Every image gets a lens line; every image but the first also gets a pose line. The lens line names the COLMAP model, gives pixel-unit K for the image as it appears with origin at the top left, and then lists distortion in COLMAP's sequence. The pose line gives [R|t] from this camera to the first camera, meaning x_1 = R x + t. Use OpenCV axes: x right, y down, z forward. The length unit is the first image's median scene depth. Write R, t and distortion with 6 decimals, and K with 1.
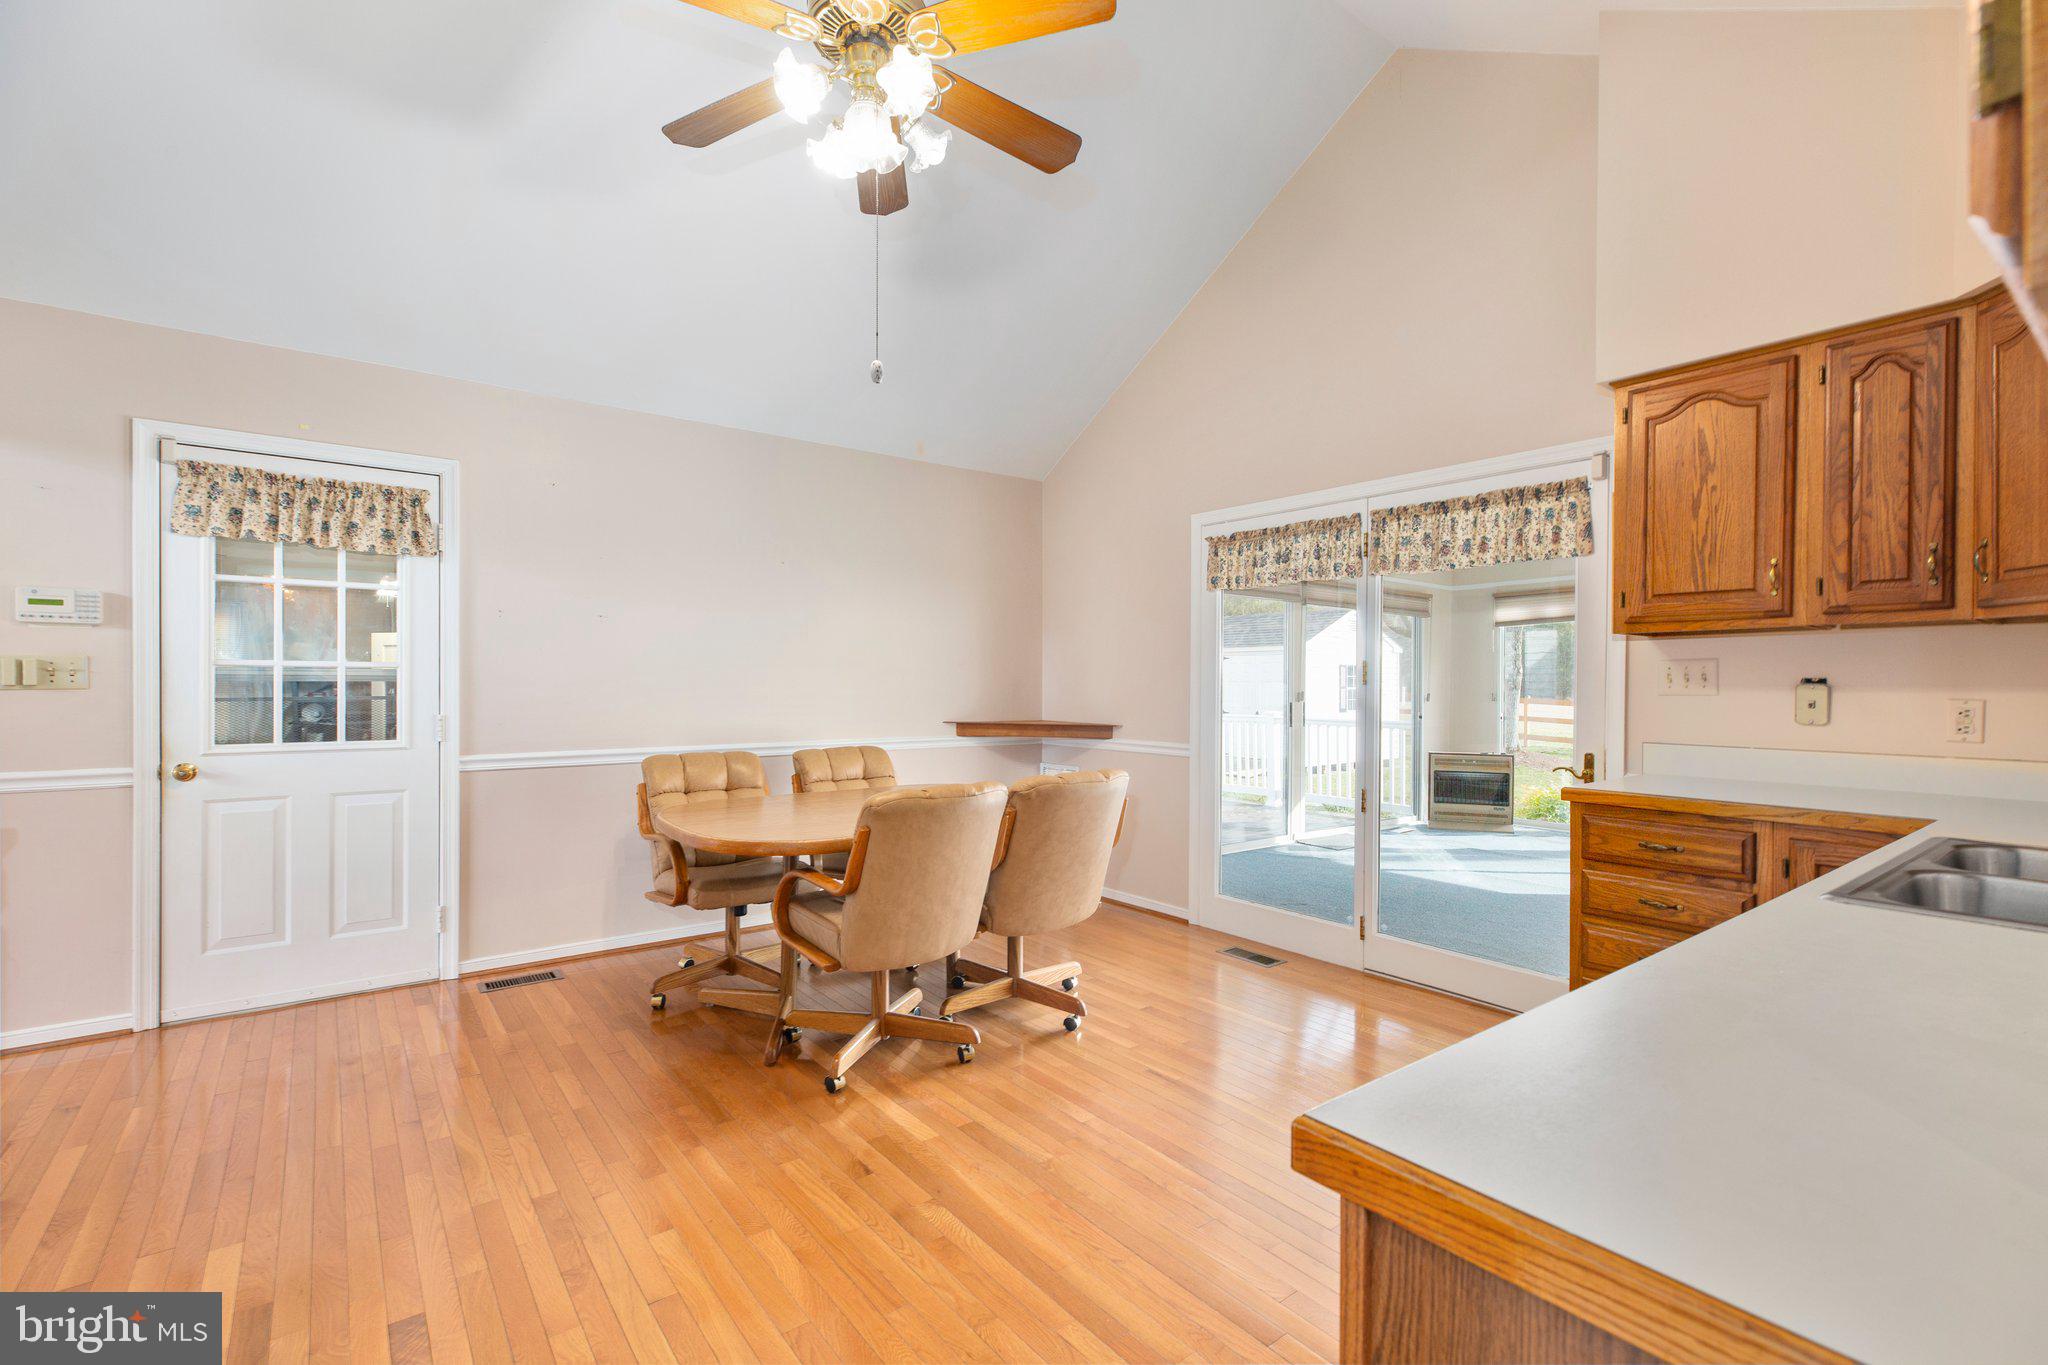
lens RADIAL K [[912.0, 0, 1028.0], [0, 912.0, 689.2], [0, 0, 1]] dist [-0.003627, -0.001028]
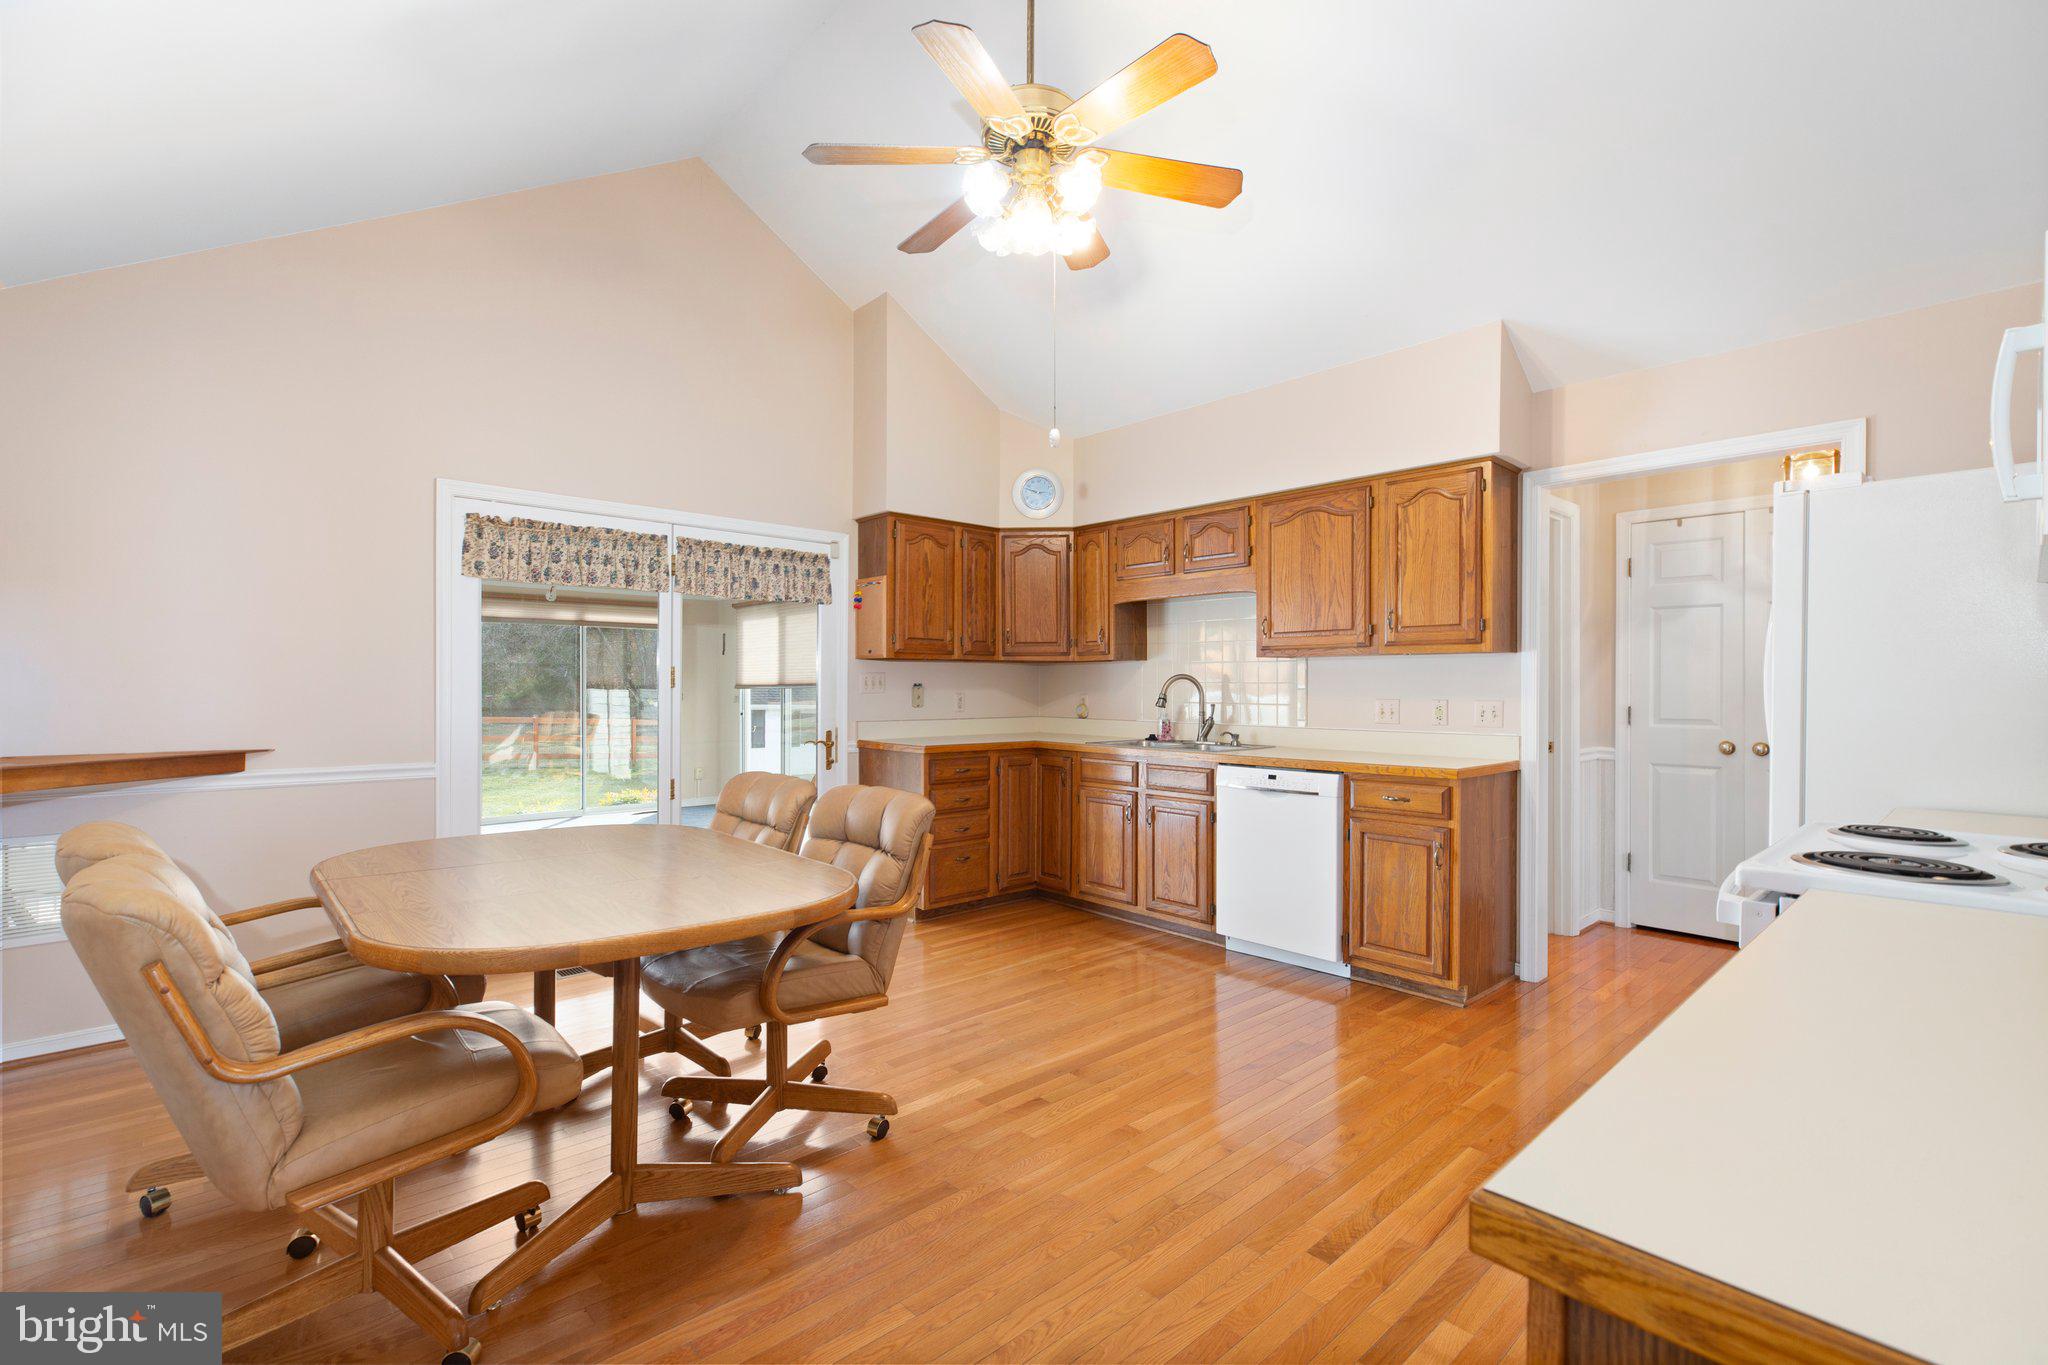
lens RADIAL K [[912.0, 0, 1026.4], [0, 912.0, 691.0], [0, 0, 1]] dist [-0.003627, -0.001028]
pose [[-0.094105, -0.010104, 0.995511, -0.889931], [0.000636, 0.999948, 0.010209, -0.013701], [-0.995562, 0.001594, -0.094093, 0.735434]]
